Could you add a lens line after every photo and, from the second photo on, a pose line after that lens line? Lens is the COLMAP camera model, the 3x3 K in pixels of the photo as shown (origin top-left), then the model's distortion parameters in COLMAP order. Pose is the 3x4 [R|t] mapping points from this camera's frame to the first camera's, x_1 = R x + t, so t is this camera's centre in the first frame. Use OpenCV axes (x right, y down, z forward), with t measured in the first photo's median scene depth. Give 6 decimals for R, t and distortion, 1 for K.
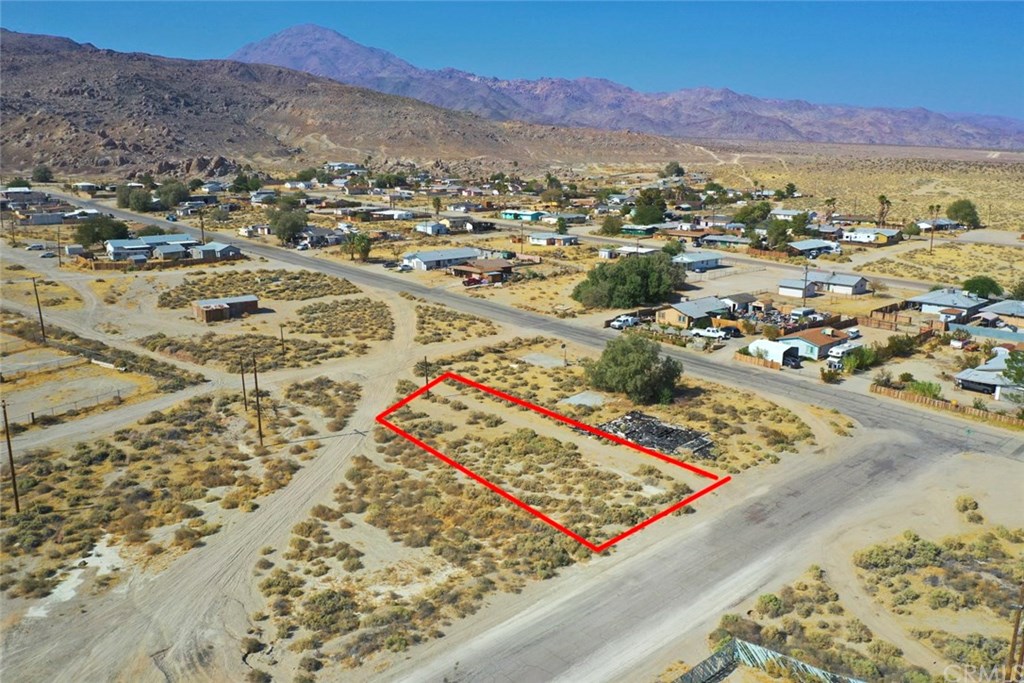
lens RADIAL K [[794.6, 0, 514.7], [0, 794.6, 344.7], [0, 0, 1]] dist [-0.009219, -0.003978]
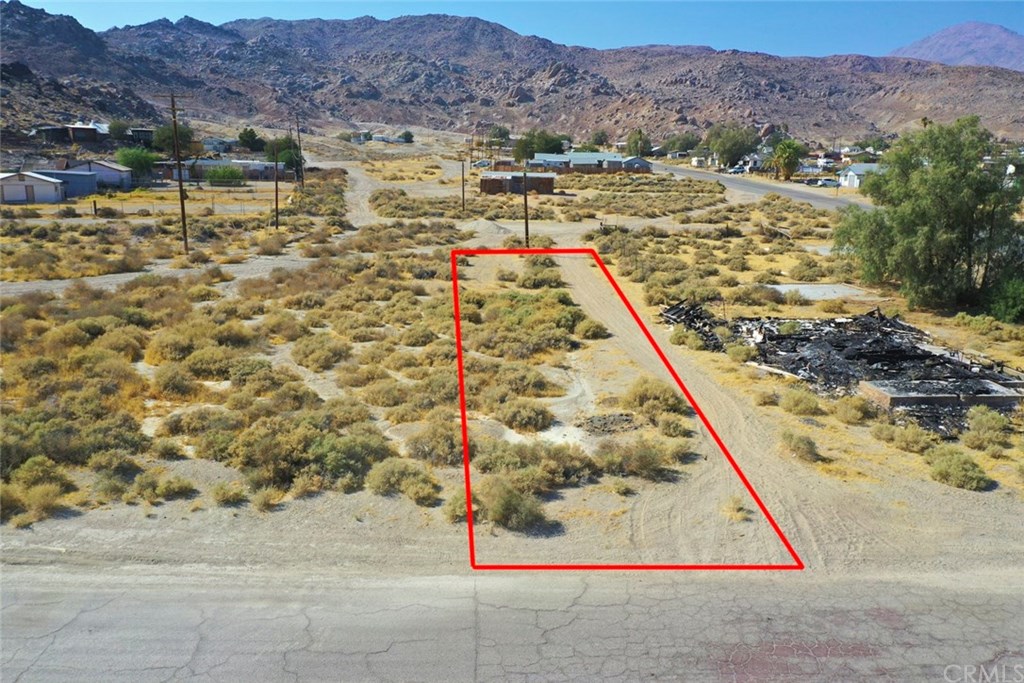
lens RADIAL K [[794.6, 0, 513.1], [0, 794.6, 345.2], [0, 0, 1]] dist [-0.009219, -0.003978]
pose [[0.739240, 0.160644, -0.654001, 0.171596], [-0.168862, 0.984324, 0.050912, 0.069336], [0.651927, 0.072799, 0.754779, 0.386954]]
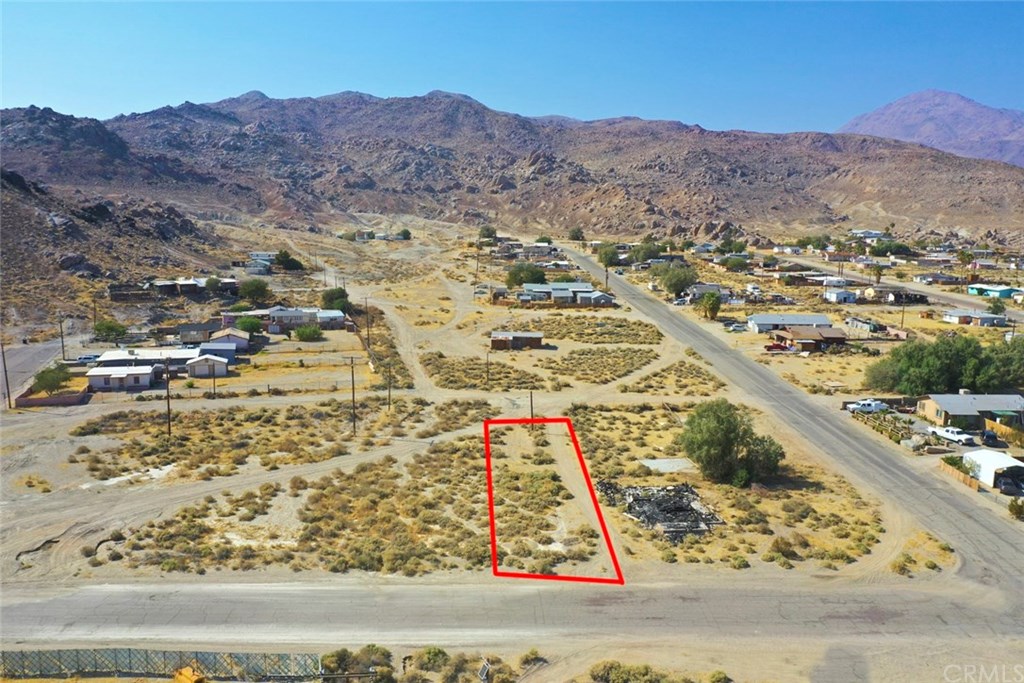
lens RADIAL K [[794.6, 0, 514.3], [0, 794.6, 343.5], [0, 0, 1]] dist [-0.009219, -0.003978]
pose [[0.757065, 0.106990, -0.644520, 0.358442], [-0.161944, 0.986445, -0.026474, -0.010956], [0.632951, 0.124418, 0.764129, 0.112254]]
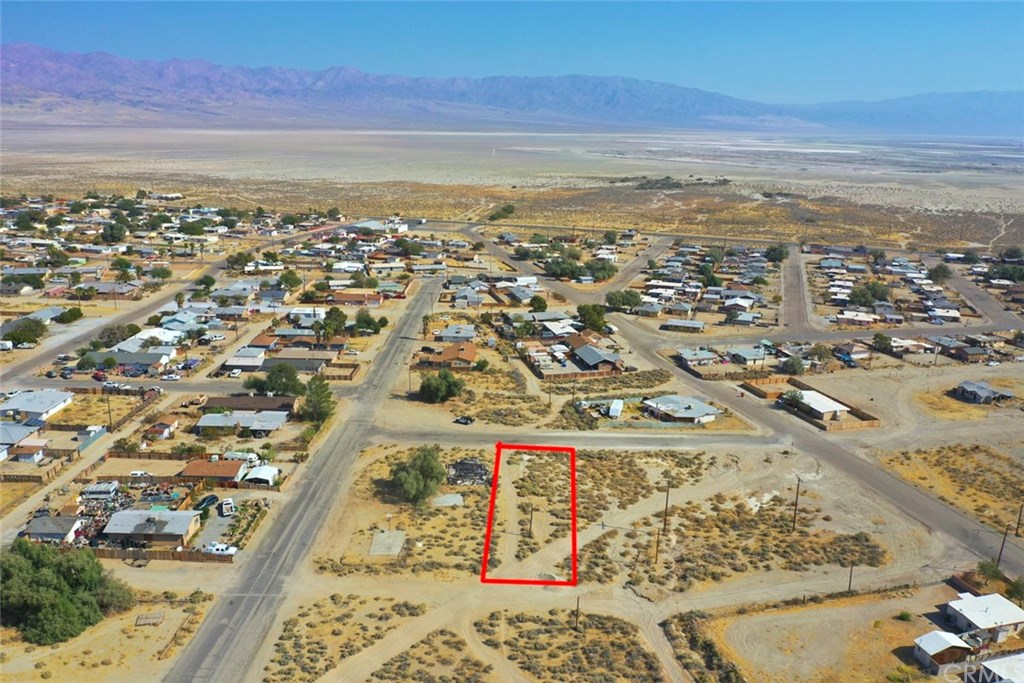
lens RADIAL K [[794.6, 0, 511.5], [0, 794.6, 337.2], [0, 0, 1]] dist [-0.009219, -0.003978]
pose [[-0.728738, -0.194113, 0.656705, -0.603753], [0.138814, 0.897200, 0.419240, -0.536339], [-0.670576, 0.396676, -0.626878, 1.154869]]
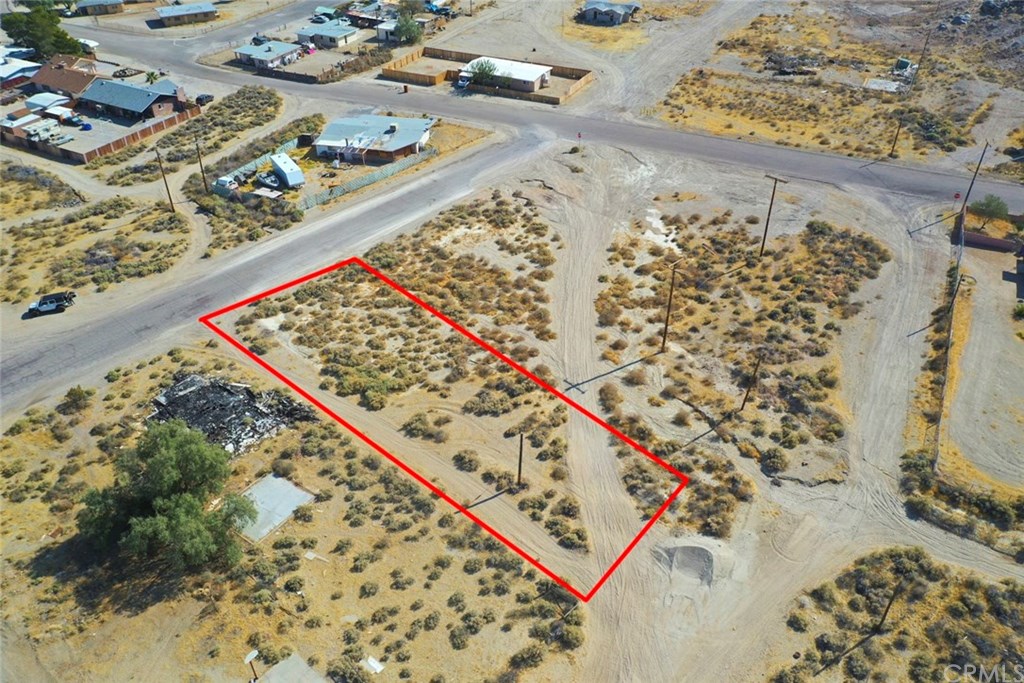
lens RADIAL K [[794.6, 0, 513.3], [0, 794.6, 341.2], [0, 0, 1]] dist [-0.009219, -0.003978]
pose [[-0.996656, 0.042659, -0.069685, -0.043223], [-0.026247, 0.640522, 0.767491, -0.333711], [0.077375, 0.766754, -0.637261, 0.880907]]
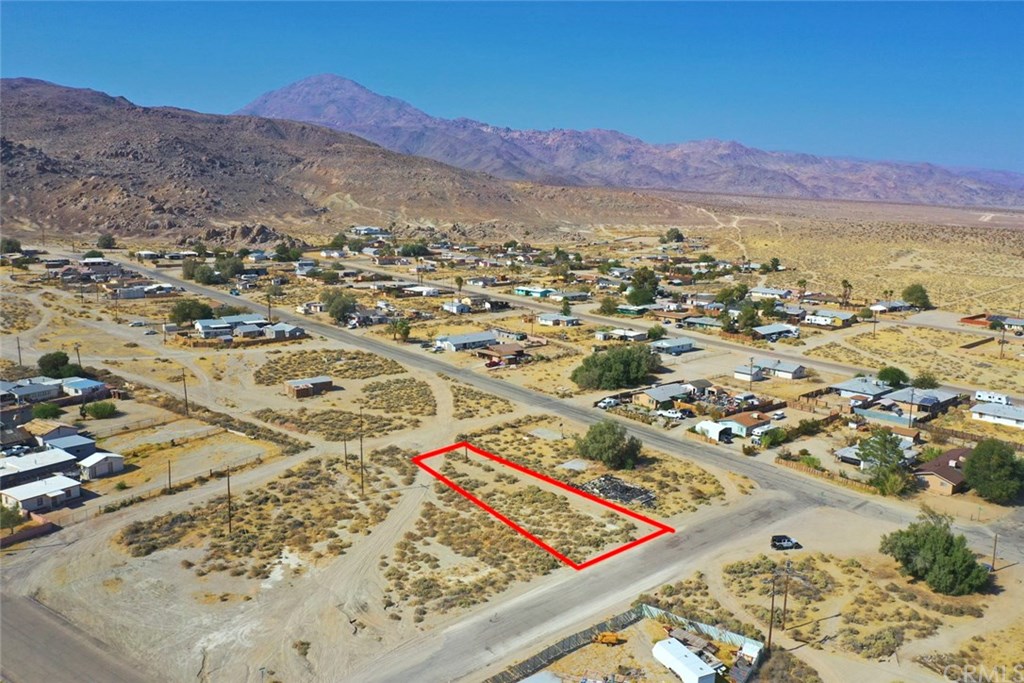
lens RADIAL K [[794.6, 0, 514.2], [0, 794.6, 343.5], [0, 0, 1]] dist [-0.009219, -0.003978]
pose [[0.999802, 0.016229, -0.011548, -0.005814], [-0.016856, 0.998261, -0.056479, -0.046725], [0.010611, 0.056662, 0.998337, -0.313578]]
